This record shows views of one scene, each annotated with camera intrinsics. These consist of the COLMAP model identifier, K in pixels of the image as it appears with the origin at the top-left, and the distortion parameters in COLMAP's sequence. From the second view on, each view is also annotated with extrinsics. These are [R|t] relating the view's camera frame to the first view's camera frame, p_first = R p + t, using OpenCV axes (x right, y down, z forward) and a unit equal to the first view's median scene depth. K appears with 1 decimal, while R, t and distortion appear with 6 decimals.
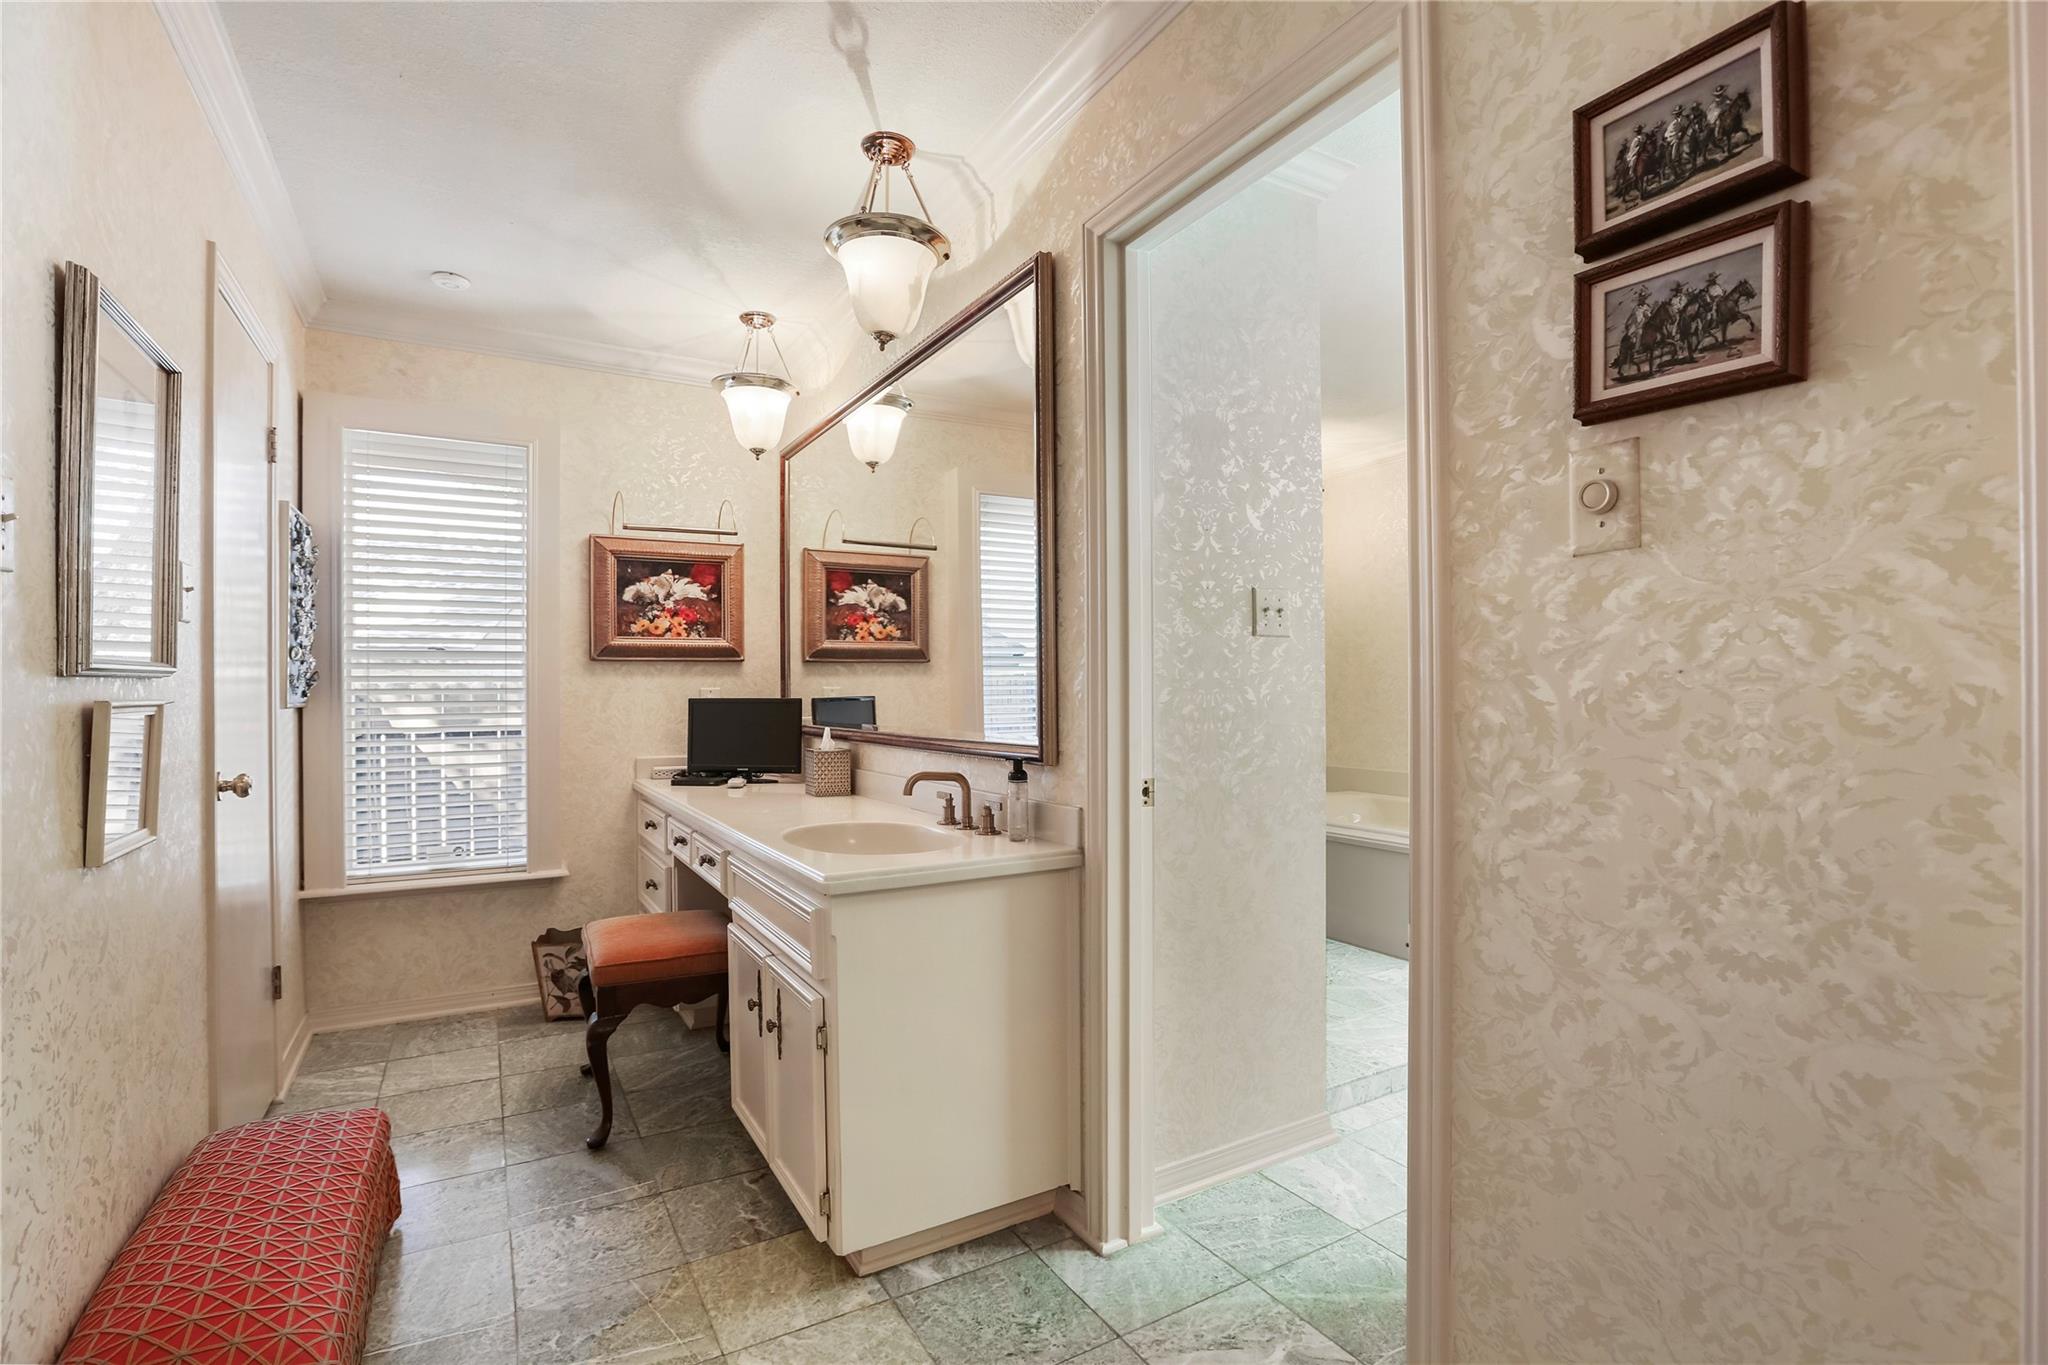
lens RADIAL K [[952.6, 0, 1033.8], [0, 952.6, 688.3], [0, 0, 1]] dist [-0.051194, 0.017951]
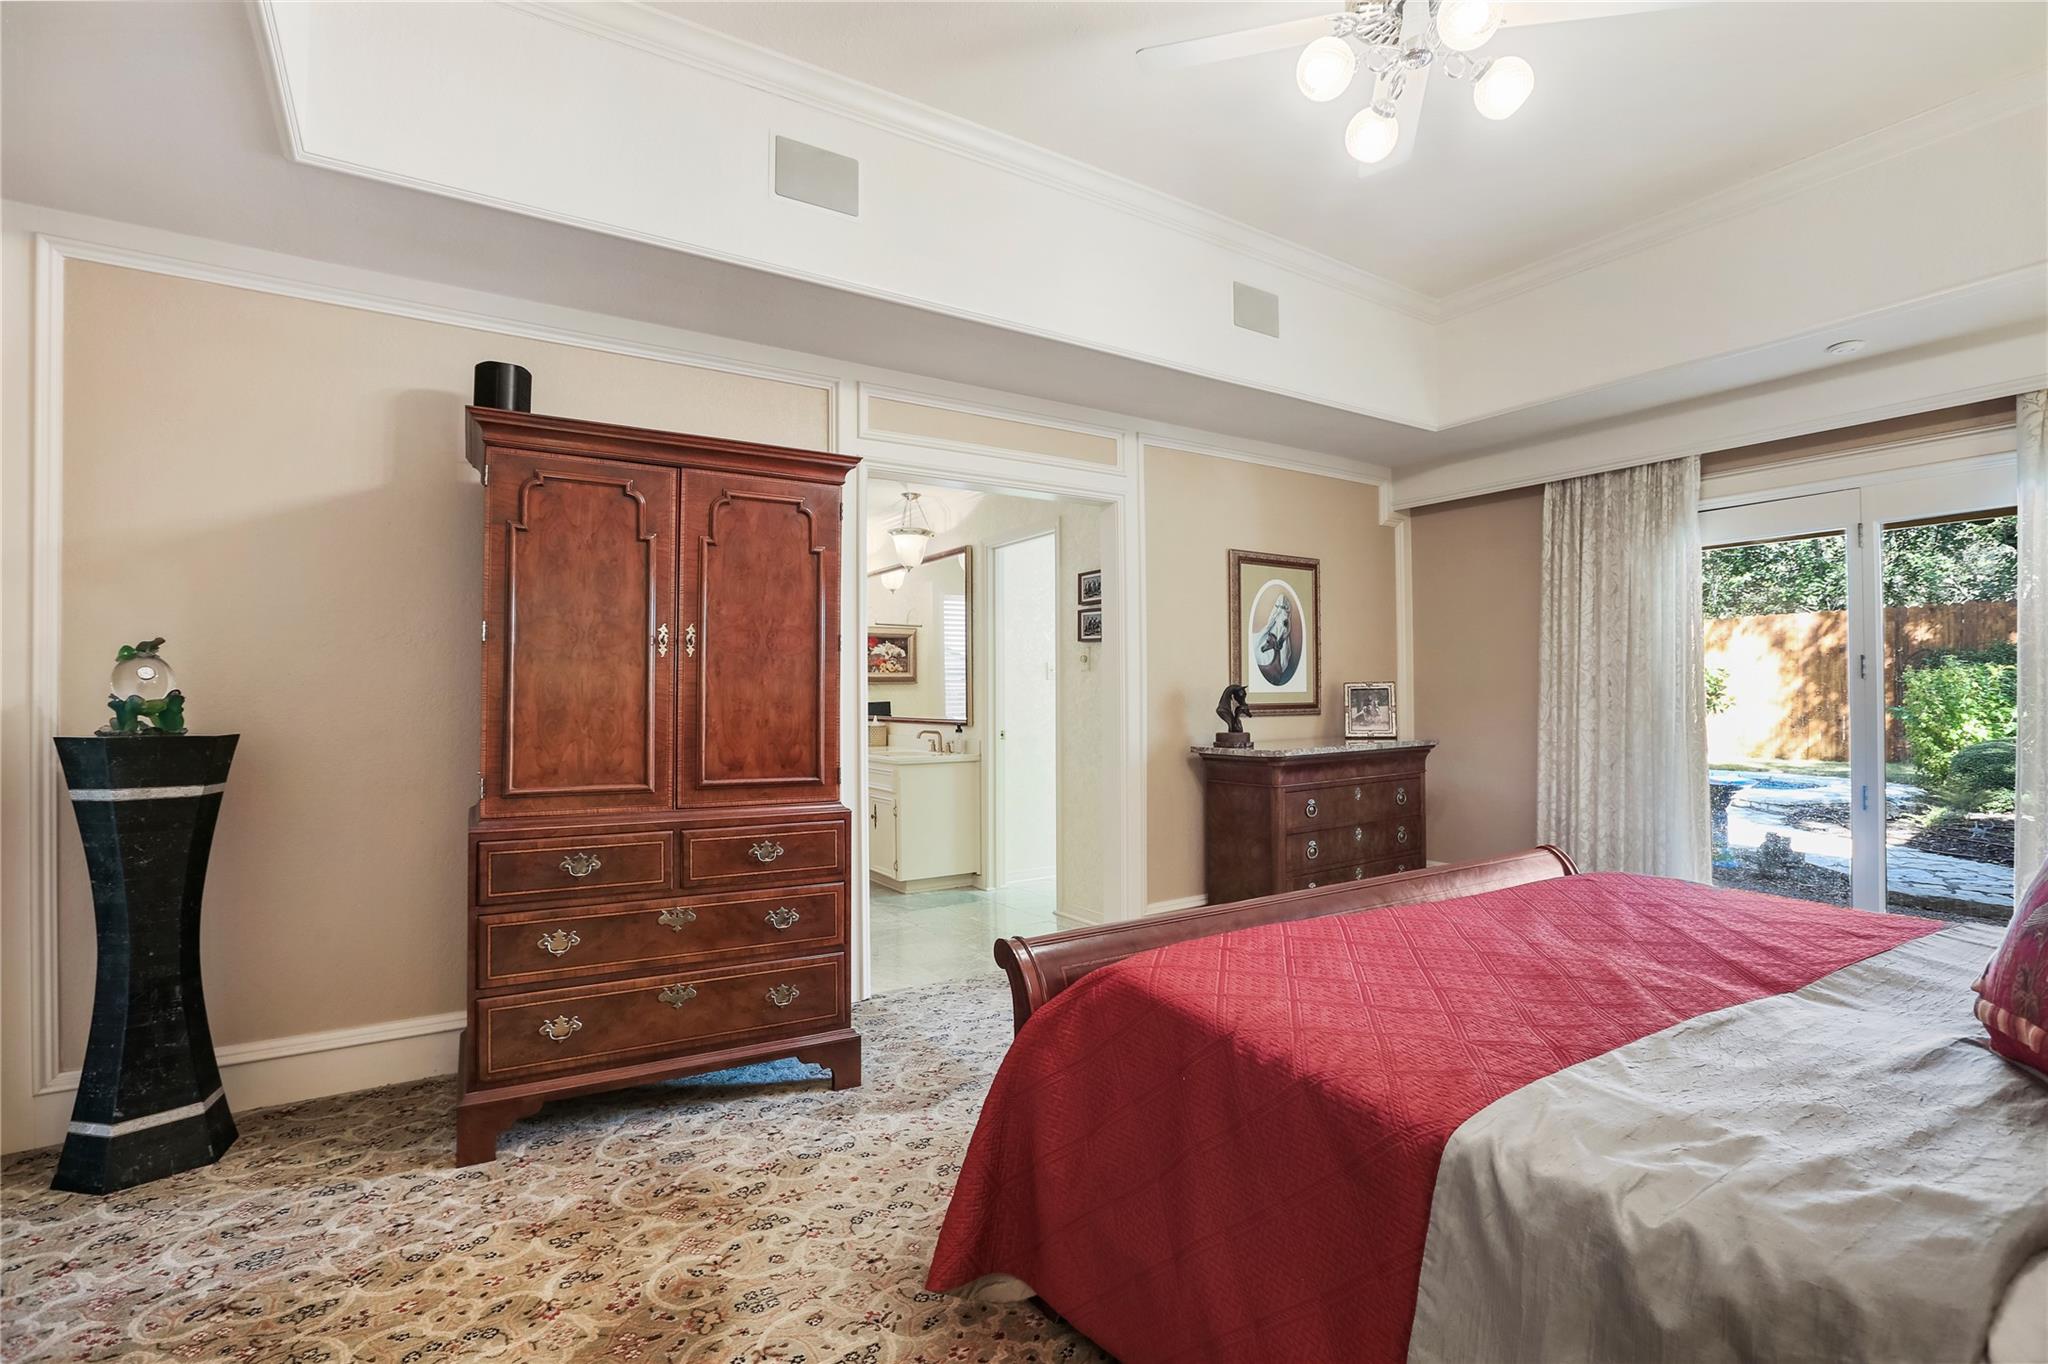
lens RADIAL K [[952.6, 0, 1033.8], [0, 952.6, 687.8], [0, 0, 1]] dist [-0.051194, 0.017951]
pose [[0.999024, -0.000507, 0.044171, 0.075226], [0.000596, 0.999998, -0.001988, -0.026192], [-0.044170, 0.002012, 0.999022, -1.711791]]
